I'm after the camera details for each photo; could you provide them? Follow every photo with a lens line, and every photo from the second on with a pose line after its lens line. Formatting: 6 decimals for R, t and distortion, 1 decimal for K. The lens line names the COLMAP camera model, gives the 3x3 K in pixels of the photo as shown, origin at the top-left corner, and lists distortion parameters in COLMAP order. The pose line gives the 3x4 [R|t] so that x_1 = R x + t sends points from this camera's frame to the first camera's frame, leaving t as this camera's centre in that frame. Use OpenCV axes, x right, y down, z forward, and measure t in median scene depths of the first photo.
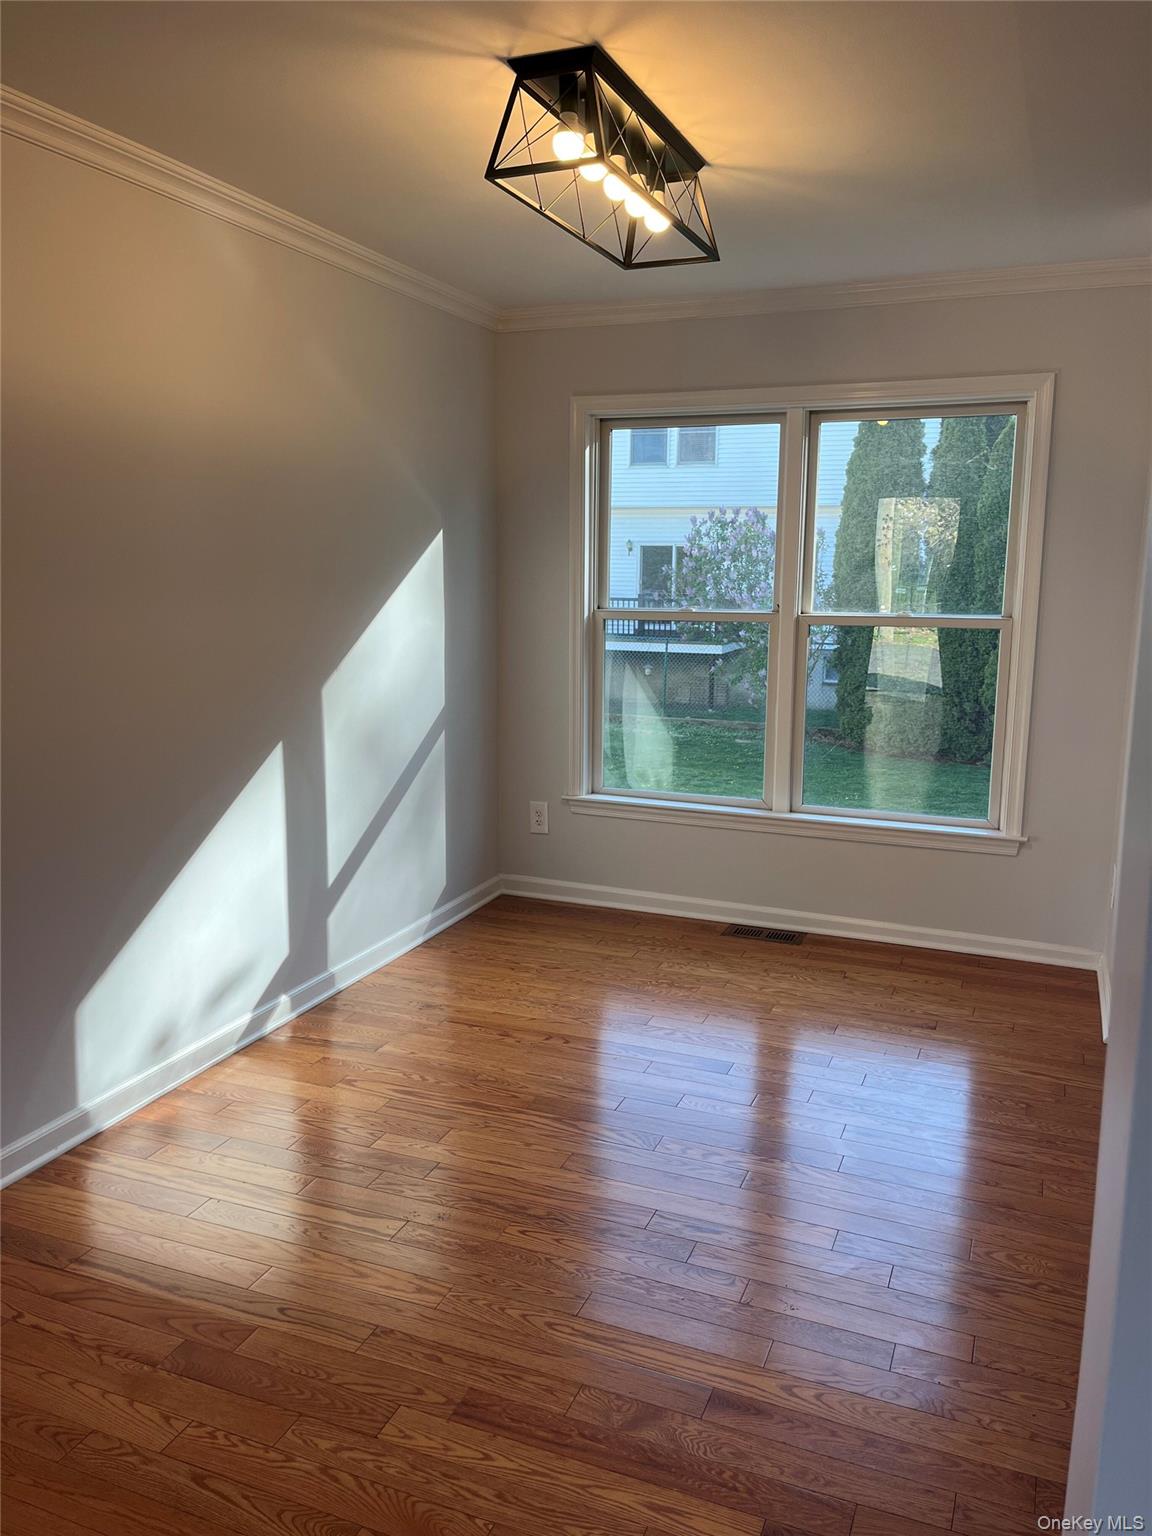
lens RADIAL K [[1179.9, 0, 585.7], [0, 1179.9, 763.1], [0, 0, 1]] dist [0.059701, -0.072100]
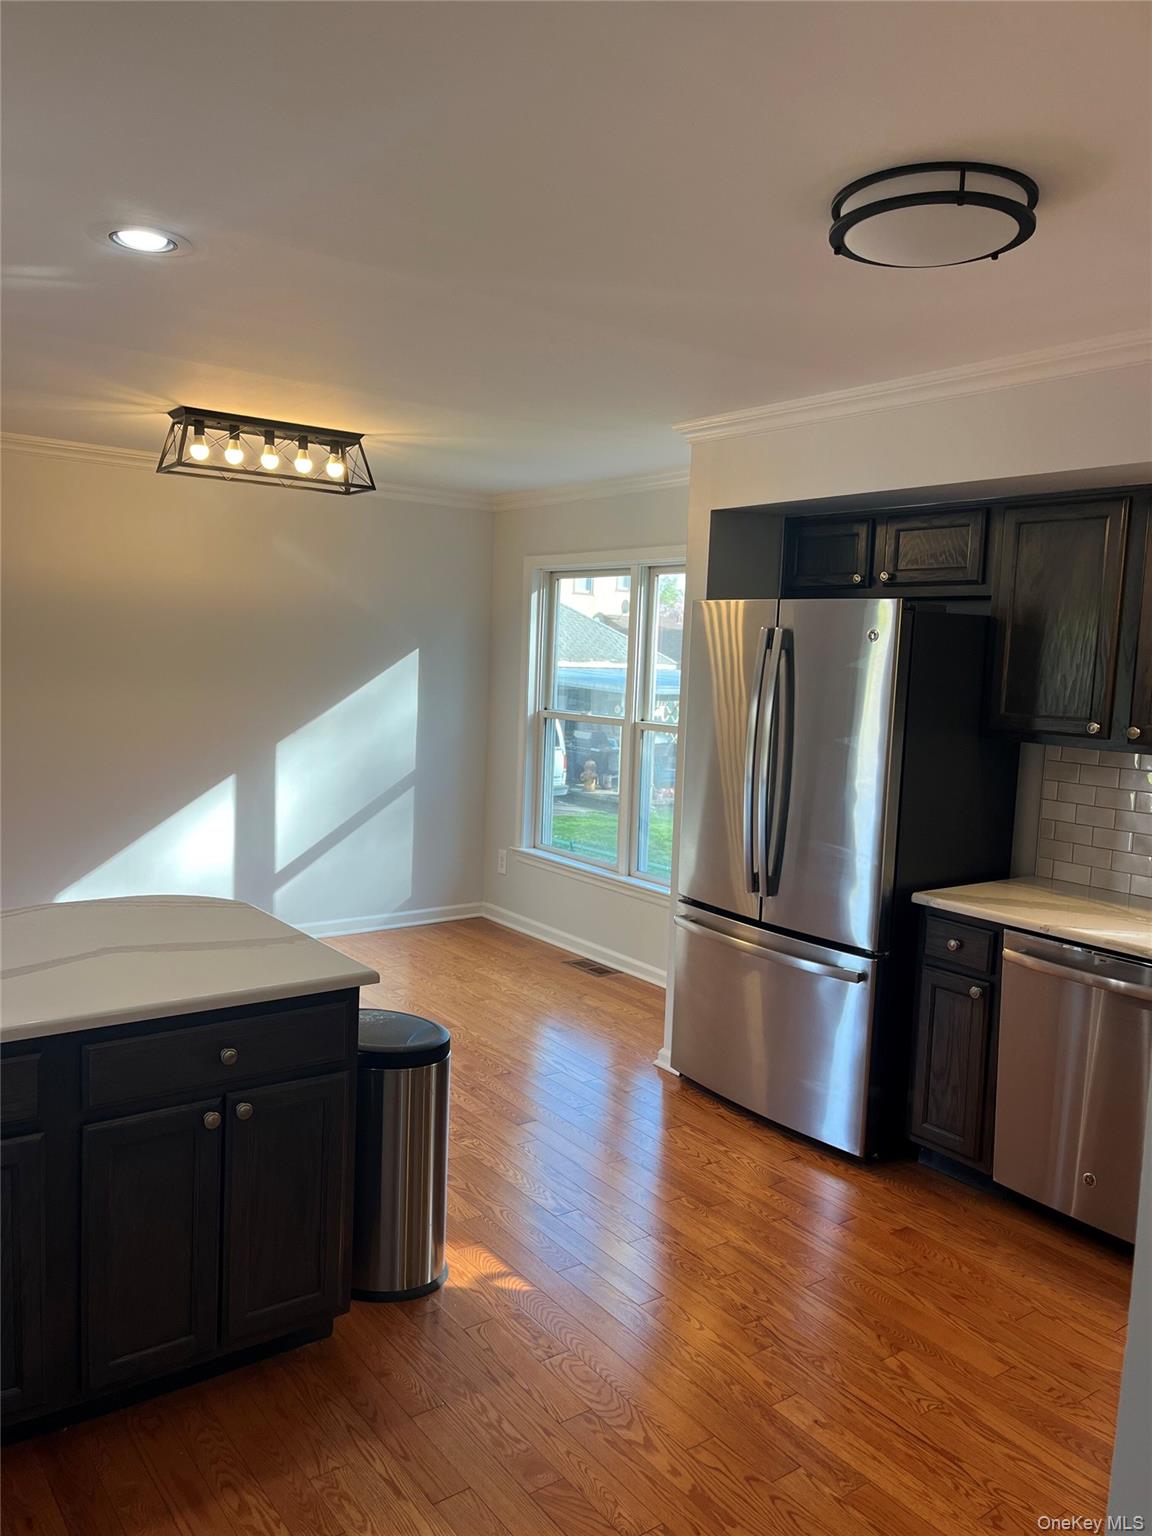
lens RADIAL K [[1136.7, 0, 555.9], [0, 1136.7, 786.1], [0, 0, 1]] dist [0.053545, -0.063792]
pose [[0.848520, 0.087467, -0.521885, 0.736126], [-0.125204, 0.991426, -0.037404, 0.001188], [0.514138, 0.097080, 0.852196, -0.085678]]
